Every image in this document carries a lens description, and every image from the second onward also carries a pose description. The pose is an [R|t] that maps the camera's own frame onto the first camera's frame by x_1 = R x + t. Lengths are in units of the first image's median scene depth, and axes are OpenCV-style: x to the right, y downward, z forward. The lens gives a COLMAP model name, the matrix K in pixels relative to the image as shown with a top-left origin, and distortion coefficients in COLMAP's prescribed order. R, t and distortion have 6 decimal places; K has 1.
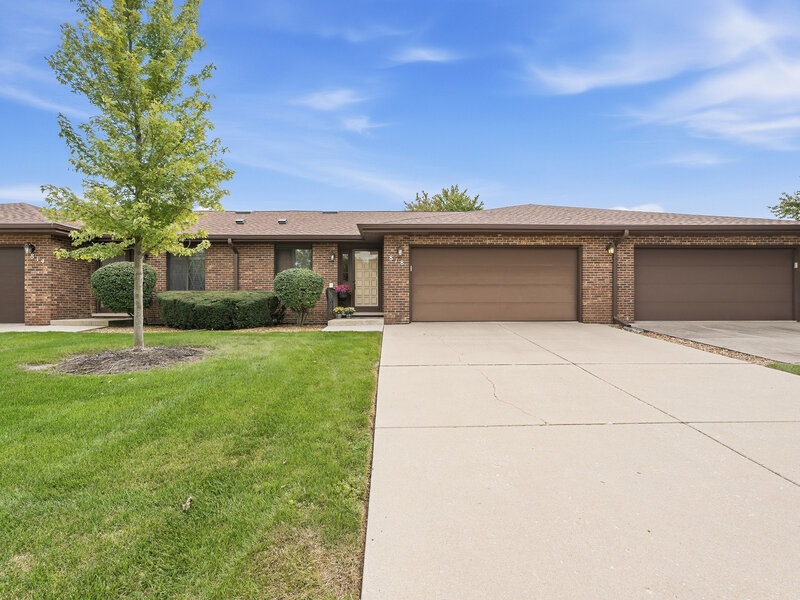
lens RADIAL K [[411.5, 0, 402.4], [0, 411.5, 301.2], [0, 0, 1]] dist [-0.002275, 0.001985]
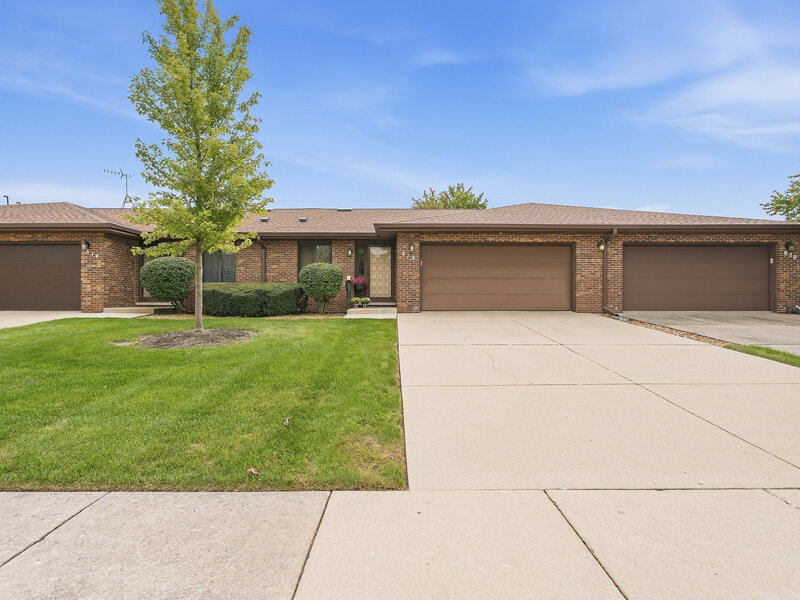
lens RADIAL K [[411.5, 0, 397.0], [0, 411.5, 296.8], [0, 0, 1]] dist [-0.002275, 0.001985]
pose [[0.999721, 0.003730, -0.023326, -0.020034], [-0.003562, 0.999967, 0.007238, 0.004153], [0.023352, -0.007153, 0.999702, -0.126614]]
